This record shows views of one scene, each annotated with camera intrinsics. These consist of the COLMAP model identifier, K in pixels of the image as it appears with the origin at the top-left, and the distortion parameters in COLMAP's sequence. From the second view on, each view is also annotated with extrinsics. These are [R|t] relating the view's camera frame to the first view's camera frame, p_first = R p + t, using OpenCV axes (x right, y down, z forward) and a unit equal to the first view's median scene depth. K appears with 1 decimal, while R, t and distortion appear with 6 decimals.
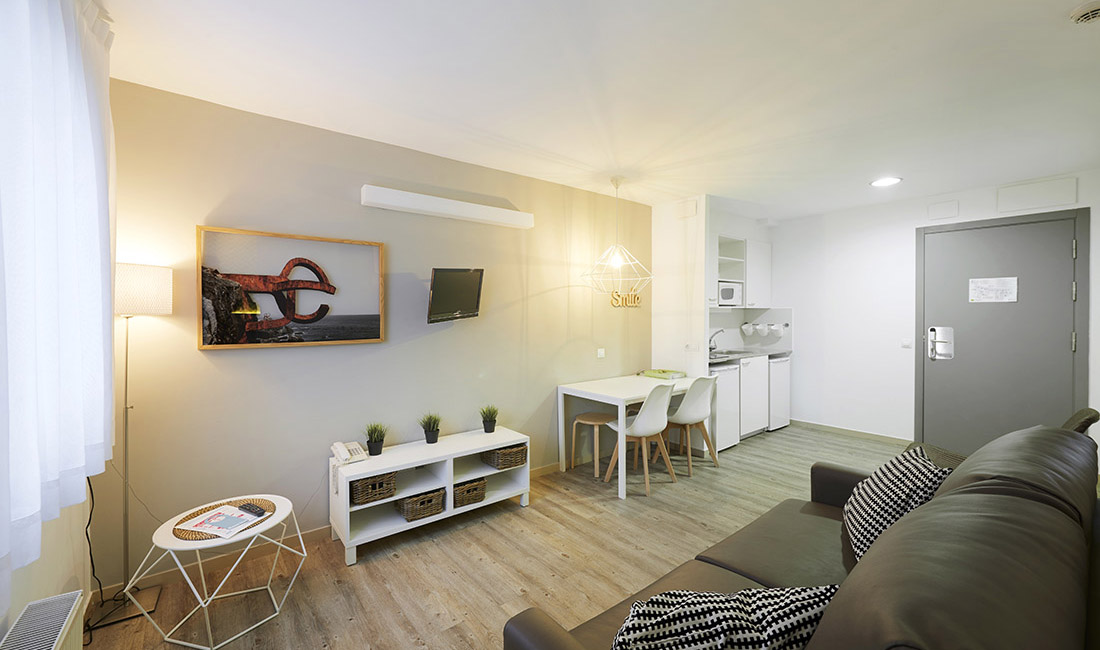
lens RADIAL K [[427.0, 0, 550.0], [0, 427.0, 325.0], [0, 0, 1]] dist [-0.000416, -0.000046]
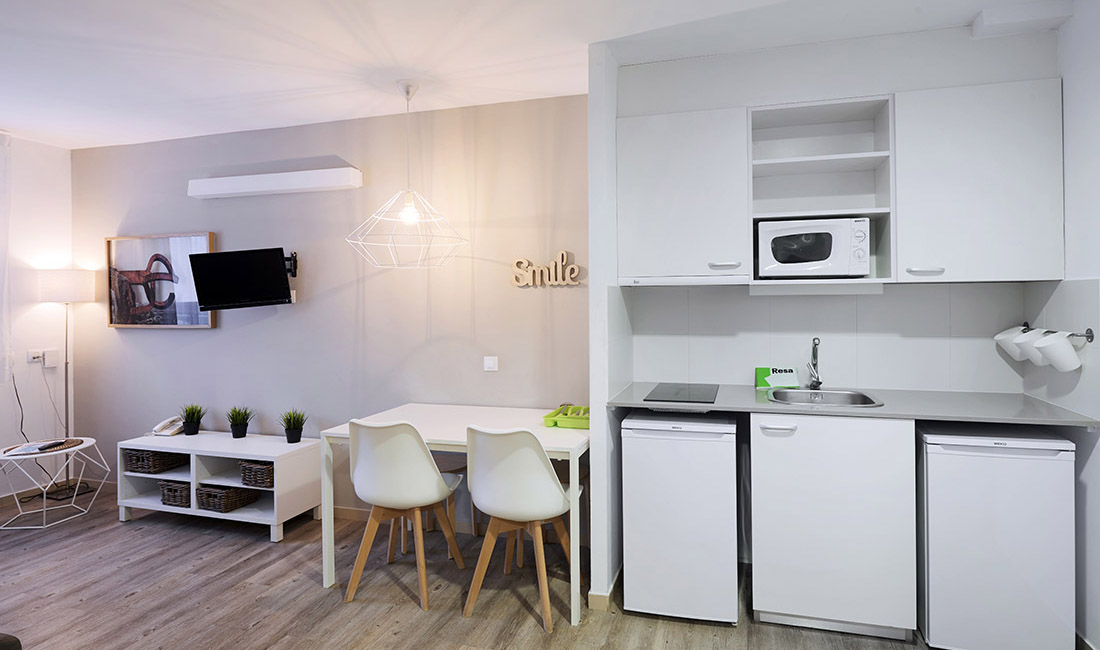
lens RADIAL K [[585.3, 0, 585.1], [0, 585.3, 295.3], [0, 0, 1]] dist [-0.003277, -0.002001]
pose [[0.589678, 0.002248, -0.807635, 1.354067], [-0.011719, 0.999915, -0.005774, -0.044363], [0.807553, 0.012869, 0.589654, 0.950578]]
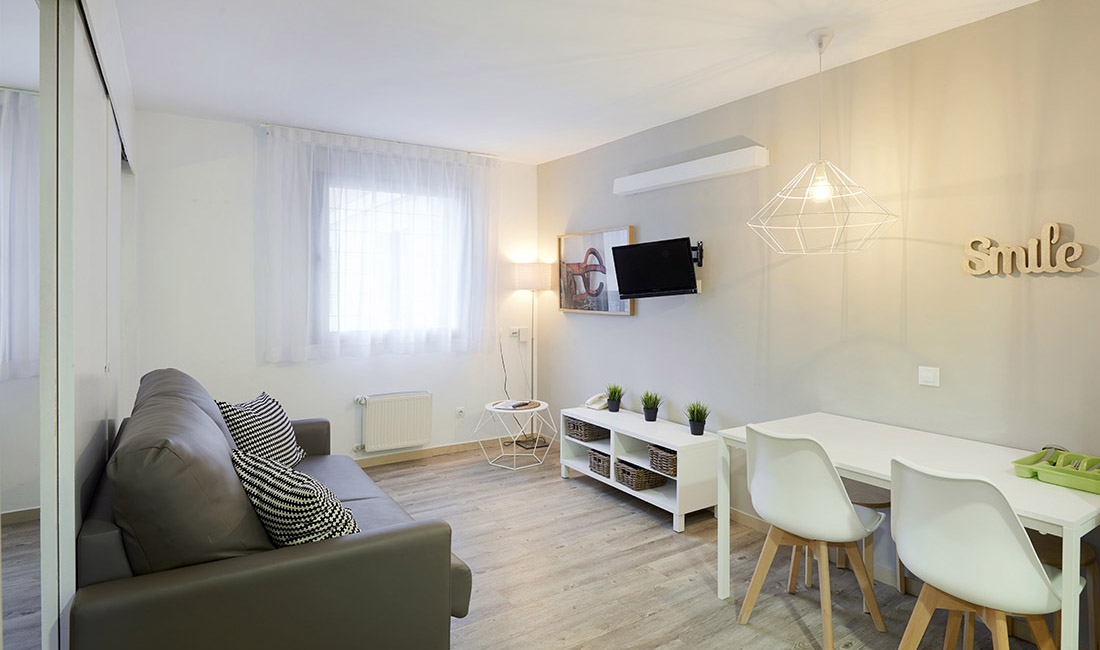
lens RADIAL K [[601.0, 0, 567.0], [0, 601.0, 294.7], [0, 0, 1]] dist [-0.005171, -0.001064]
pose [[-0.073274, 0.018182, -0.997146, 1.242997], [-0.021294, 0.999577, 0.019791, -0.043143], [0.997084, 0.022684, -0.072856, 1.006893]]
